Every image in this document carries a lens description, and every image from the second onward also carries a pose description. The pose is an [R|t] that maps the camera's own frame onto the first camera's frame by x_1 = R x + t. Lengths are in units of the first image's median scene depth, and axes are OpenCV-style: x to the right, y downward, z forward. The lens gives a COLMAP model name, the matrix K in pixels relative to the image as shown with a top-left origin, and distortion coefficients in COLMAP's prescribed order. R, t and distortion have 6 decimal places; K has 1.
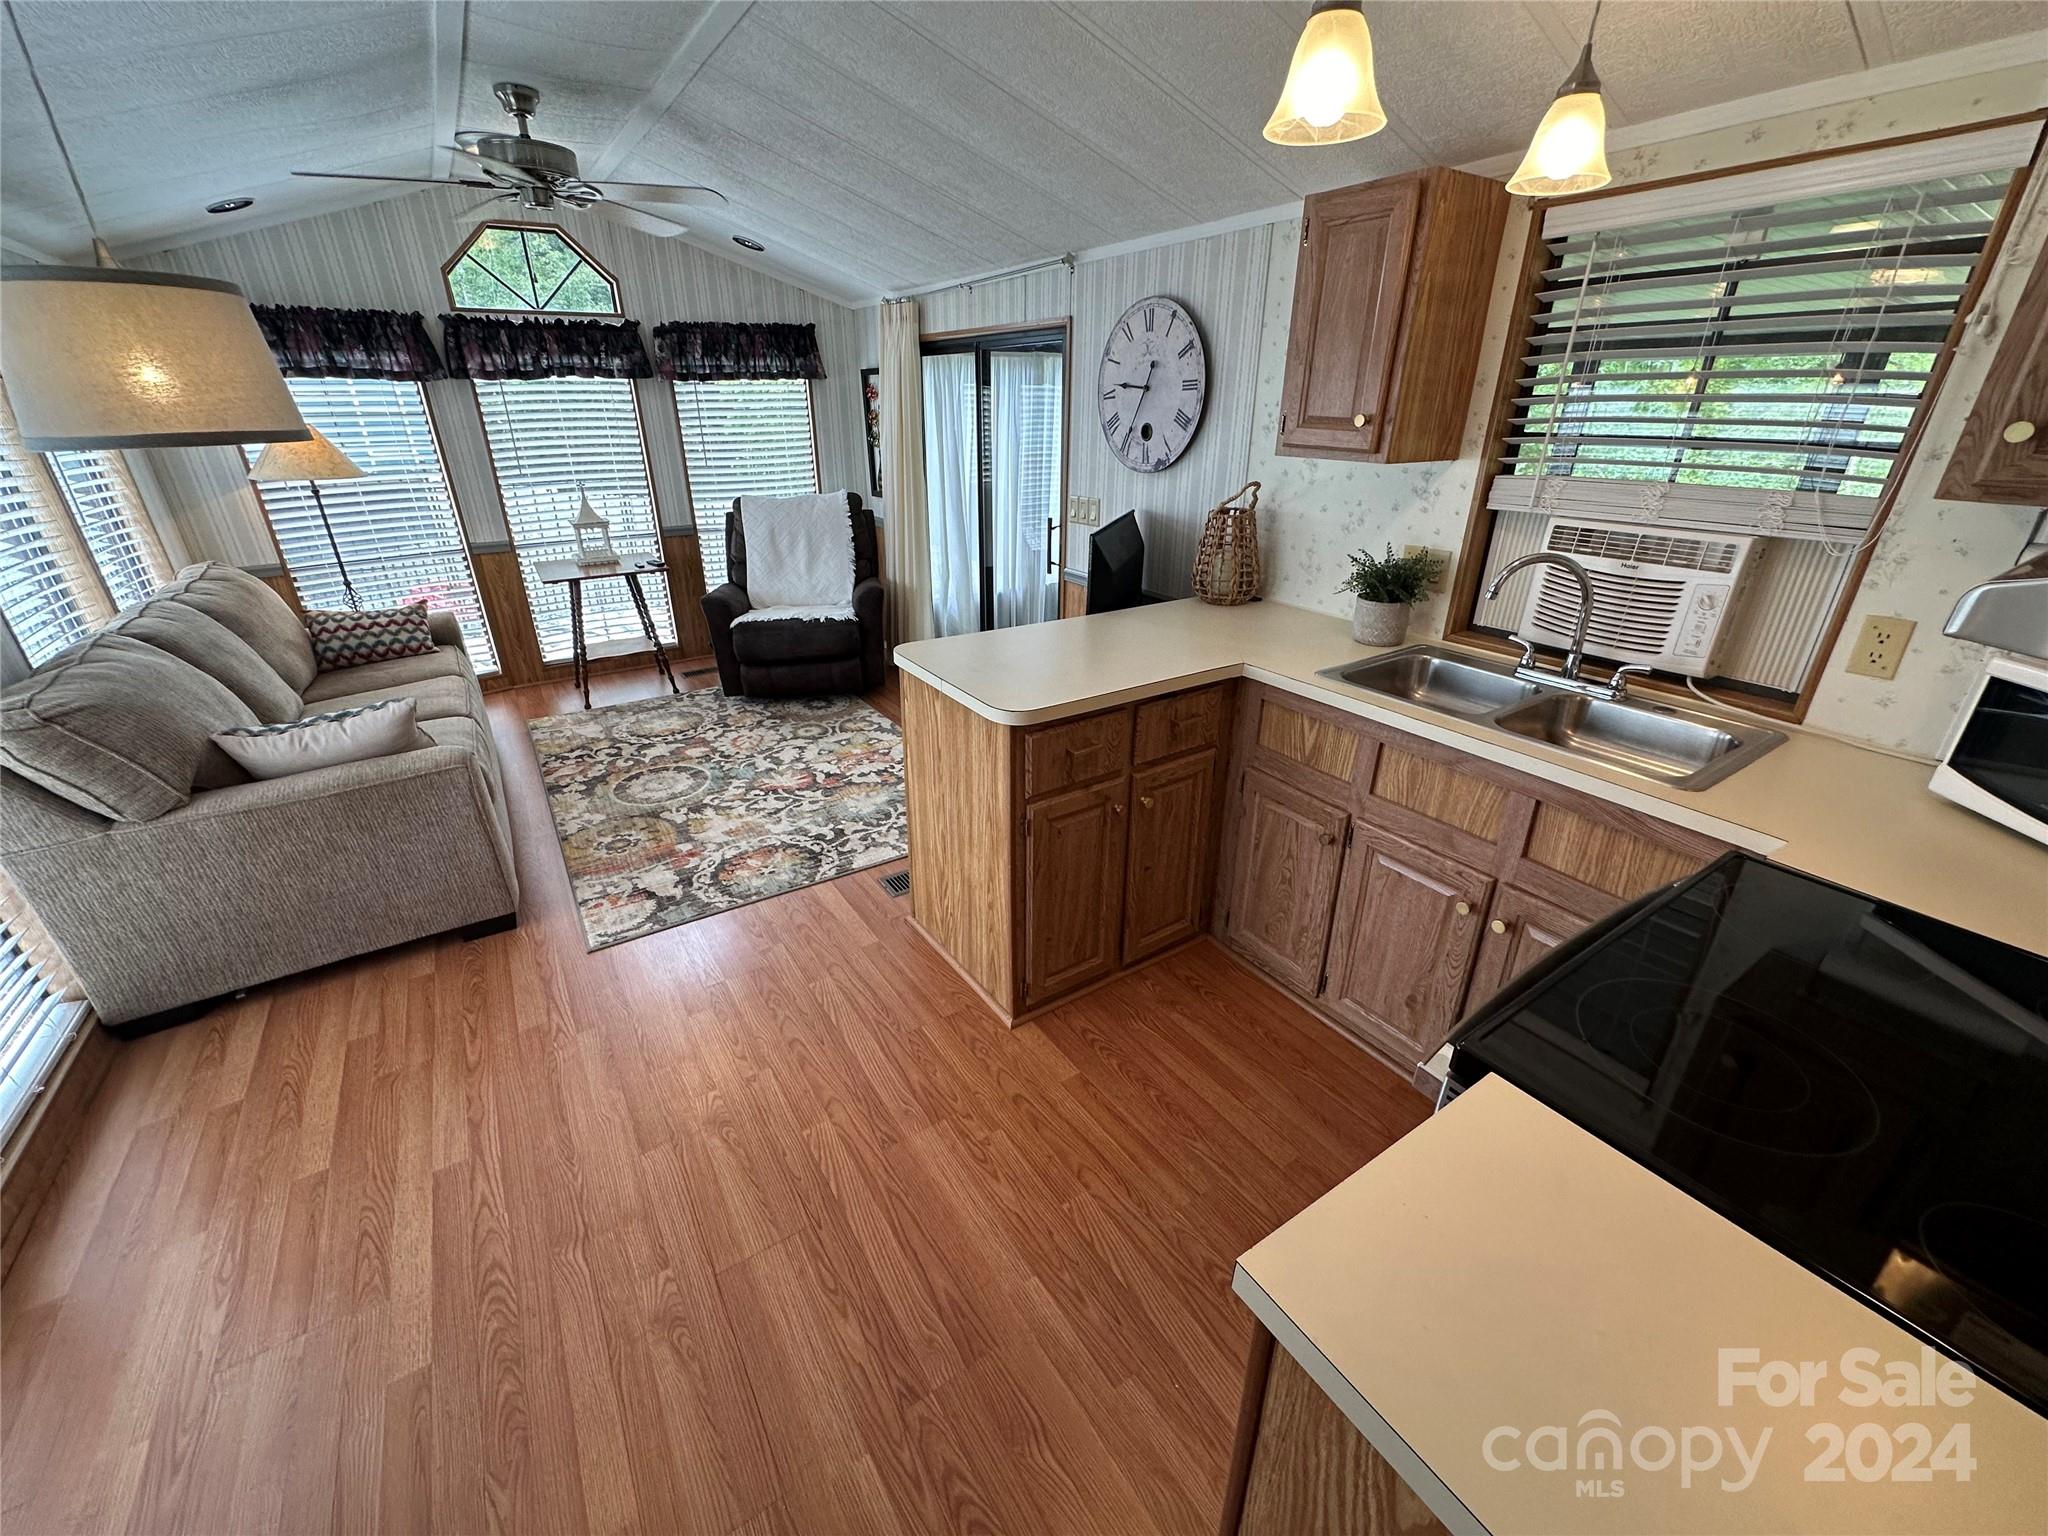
lens RADIAL K [[816.8, 0, 1025.4], [0, 816.8, 765.4], [0, 0, 1]] dist [-0.002560, 0.000304]
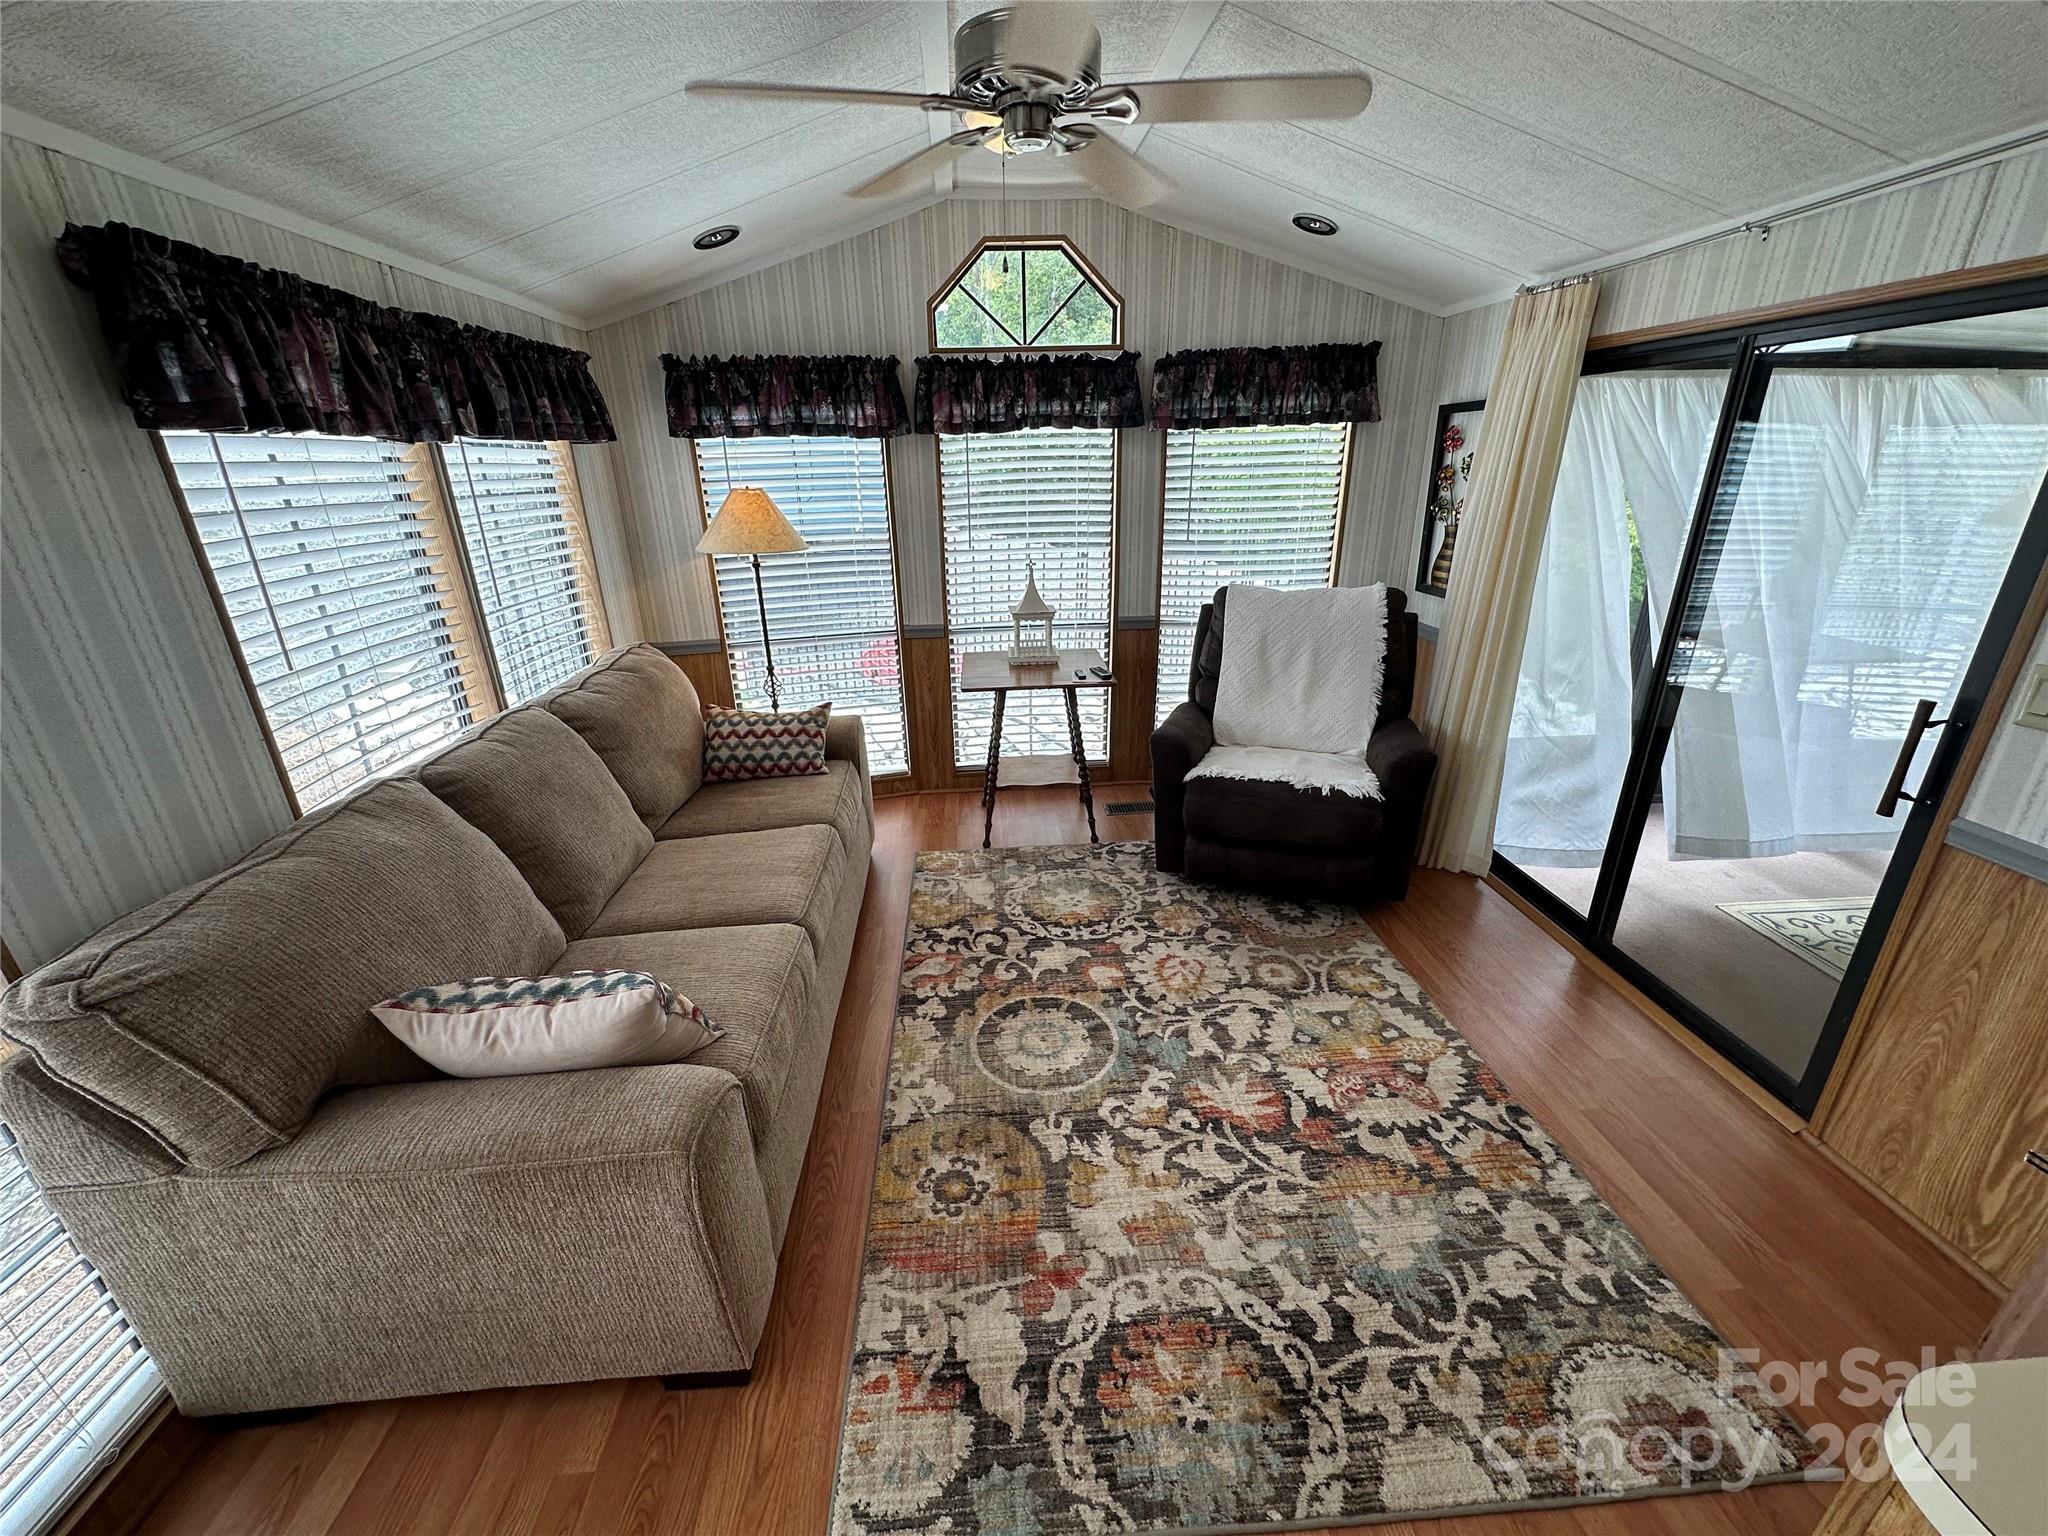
lens RADIAL K [[816.8, 0, 1025.4], [0, 816.8, 765.4], [0, 0, 1]] dist [-0.002560, 0.000304]
pose [[0.871406, 0.159825, -0.463797, -0.181989], [-0.185390, 0.982617, -0.009711, -0.168282], [0.454182, 0.094445, 0.885888, 0.375105]]
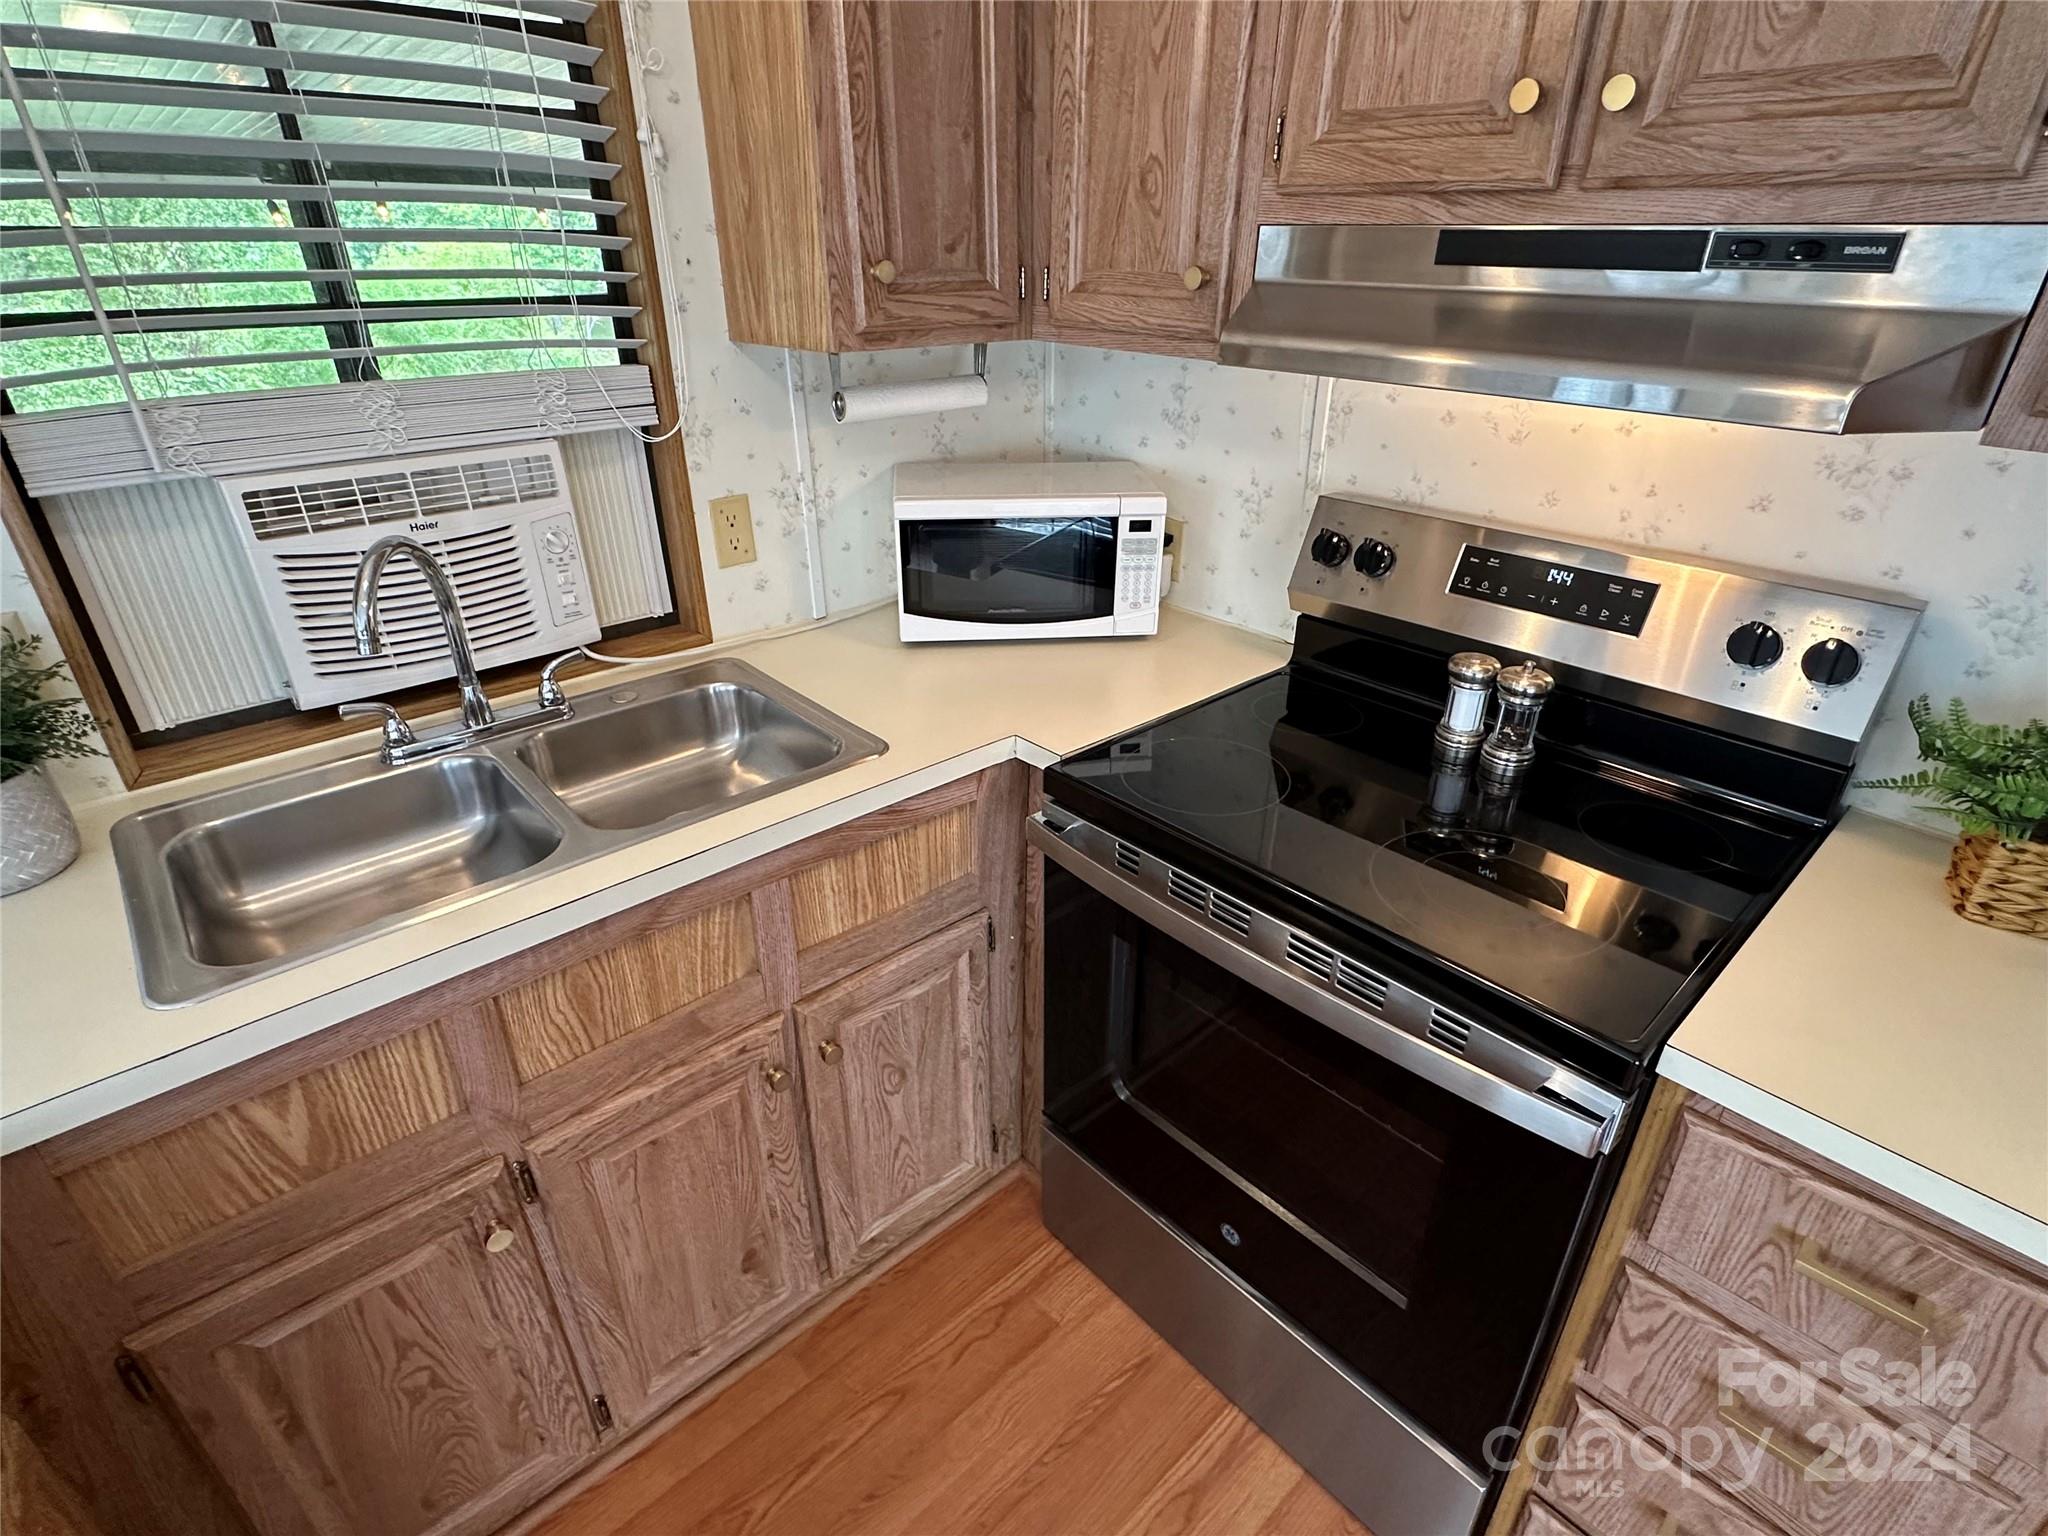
lens RADIAL K [[1021.4, 0, 1024.4], [0, 1021.4, 774.3], [0, 0, 1]] dist [-0.001439, -0.000618]
pose [[-0.151697, -0.453446, 0.878279, -0.029747], [0.406660, 0.781244, 0.473587, -0.136533], [-0.900897, 0.429003, 0.065886, 0.312231]]
